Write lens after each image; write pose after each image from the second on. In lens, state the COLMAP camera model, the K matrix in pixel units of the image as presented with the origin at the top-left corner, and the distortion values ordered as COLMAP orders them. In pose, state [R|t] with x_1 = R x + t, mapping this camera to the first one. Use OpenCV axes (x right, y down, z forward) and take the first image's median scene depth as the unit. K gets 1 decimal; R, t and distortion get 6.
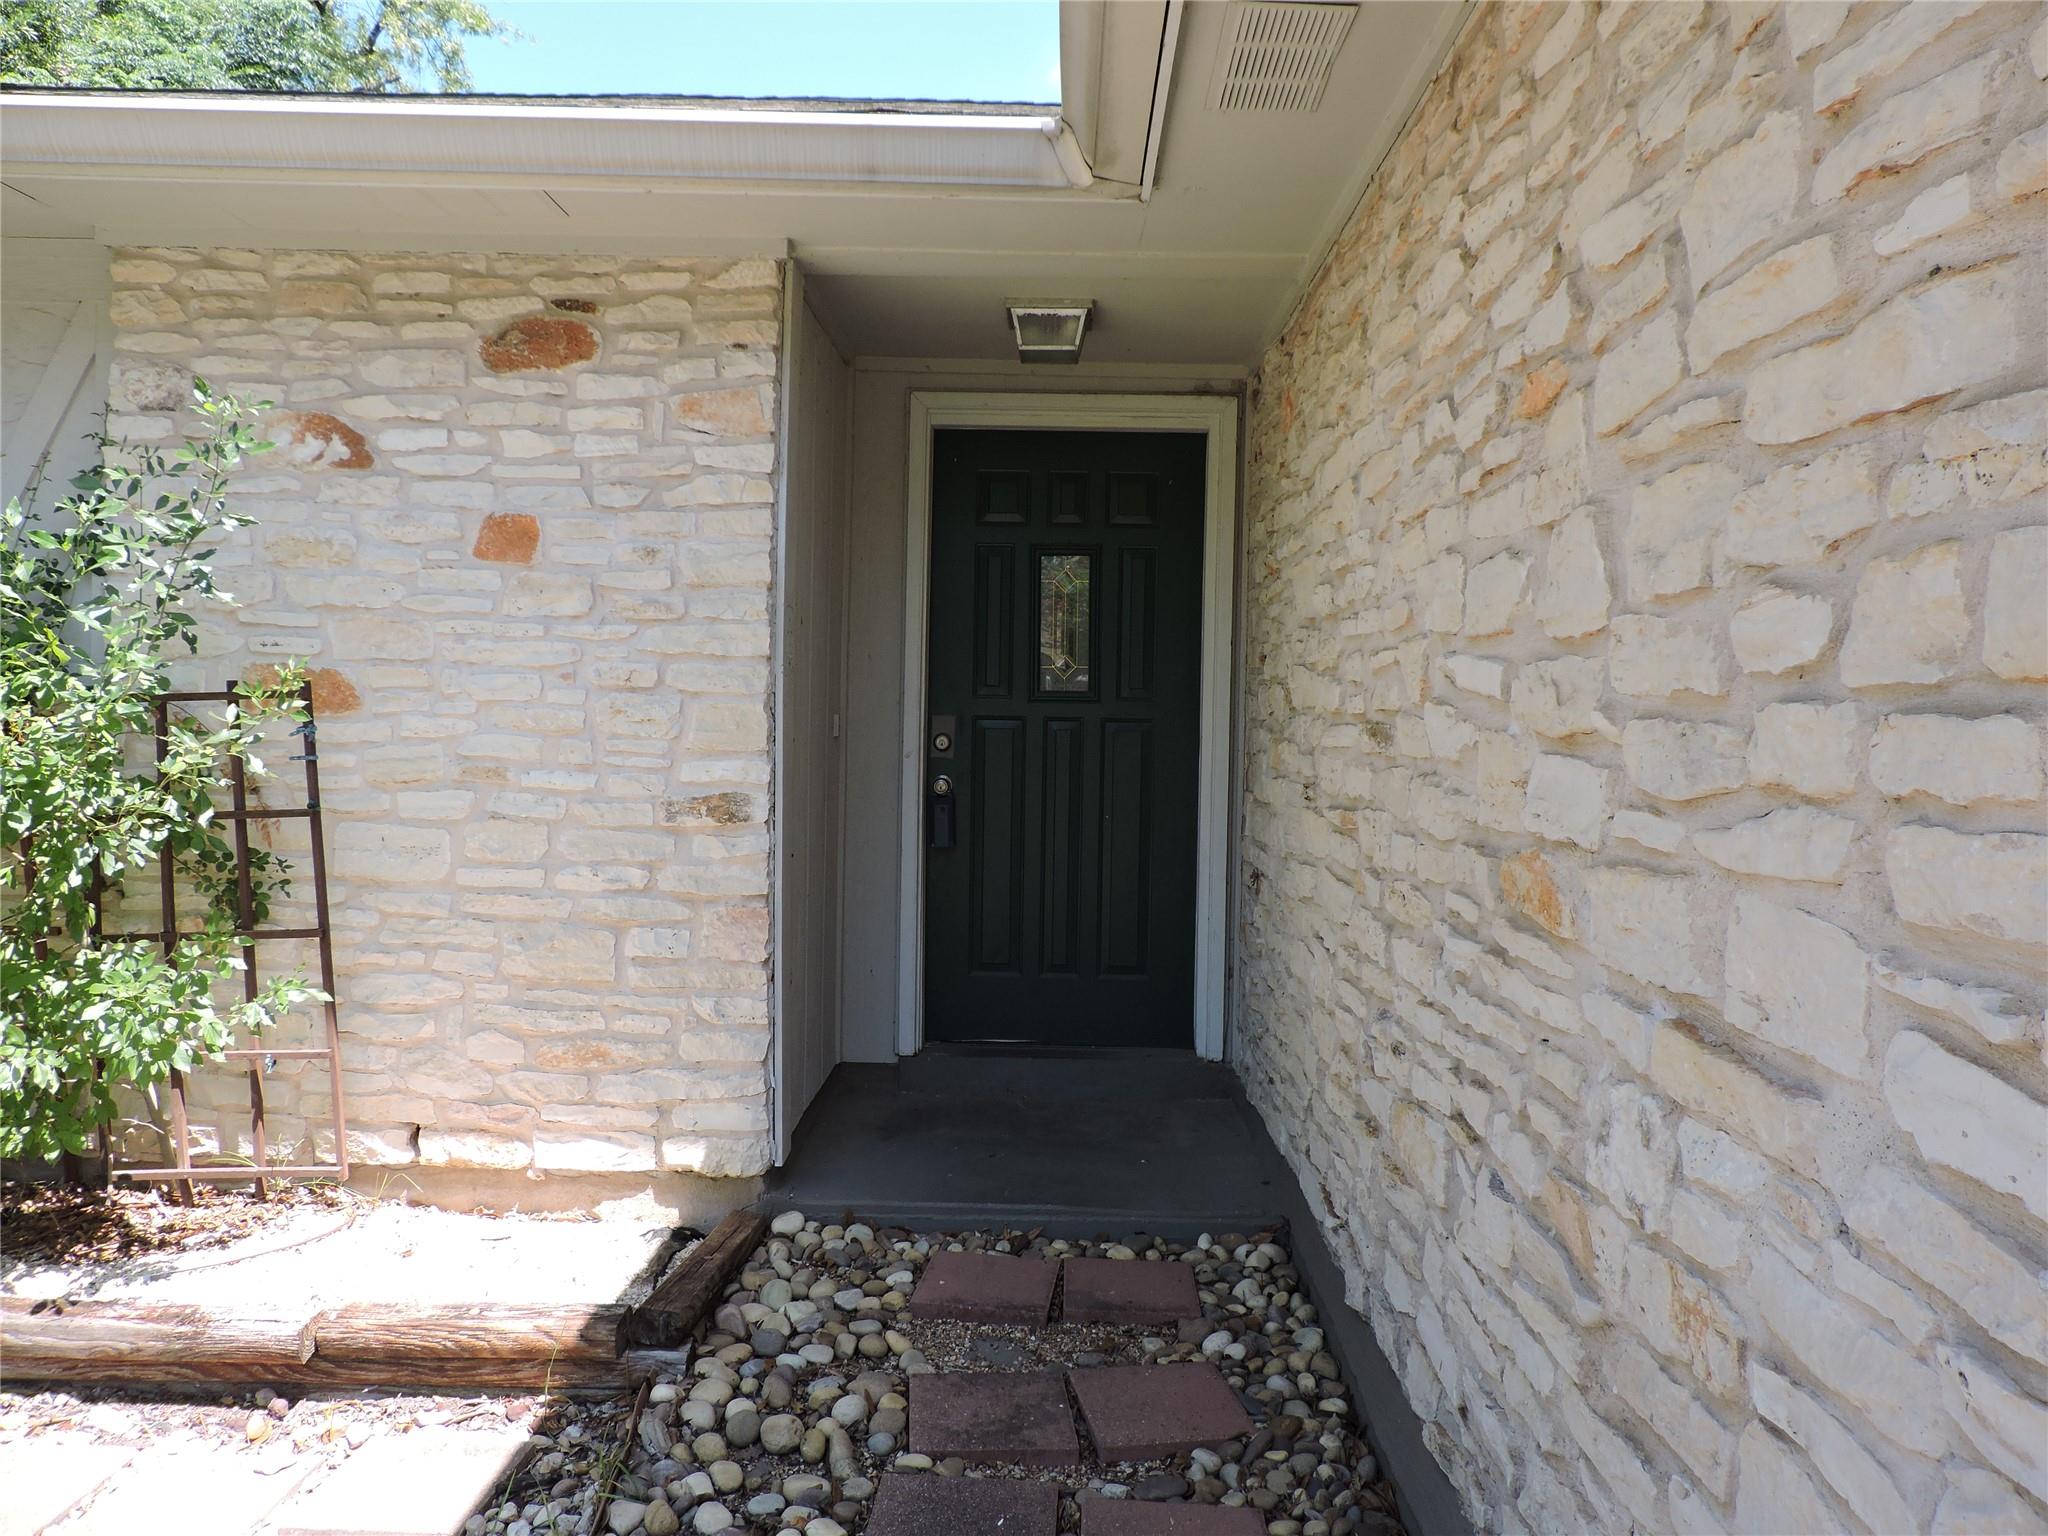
lens RADIAL K [[1431.2, 0, 1031.8], [0, 1431.2, 771.5], [0, 0, 1]] dist [-0.023661, -0.001326]
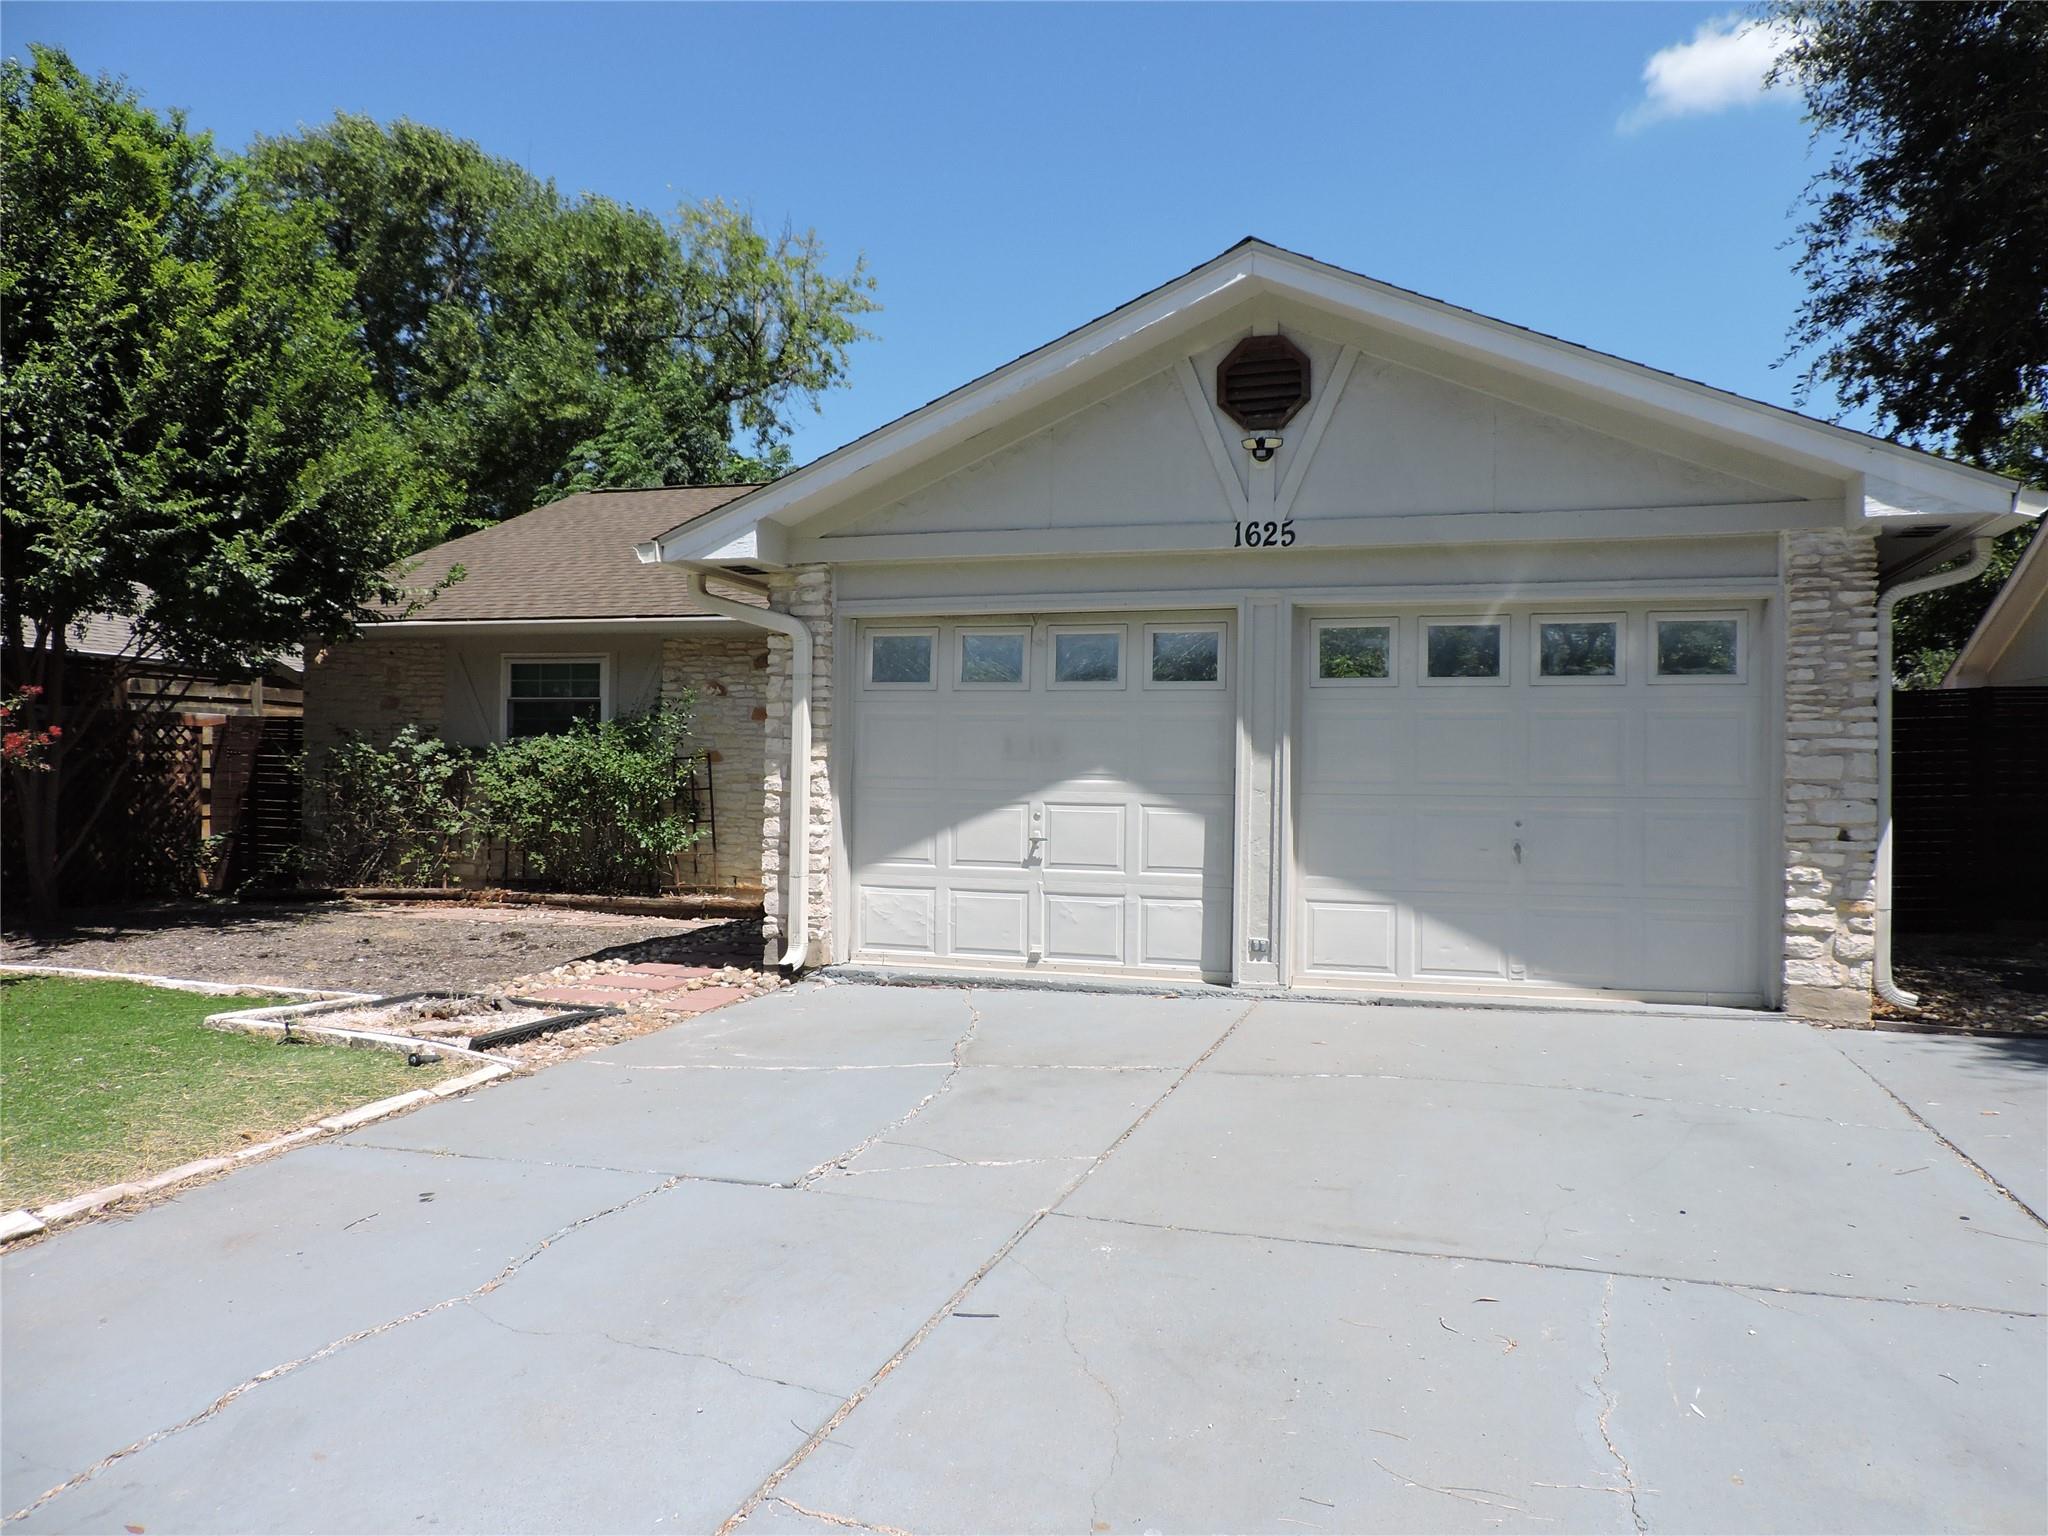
lens RADIAL K [[1431.2, 0, 1031.8], [0, 1431.2, 771.5], [0, 0, 1]] dist [-0.023661, -0.001326]
pose [[0.958799, -0.009901, -0.283913, 1.350328], [-0.003636, 0.998883, -0.047115, 0.154922], [0.284062, 0.046206, 0.957692, -2.324508]]
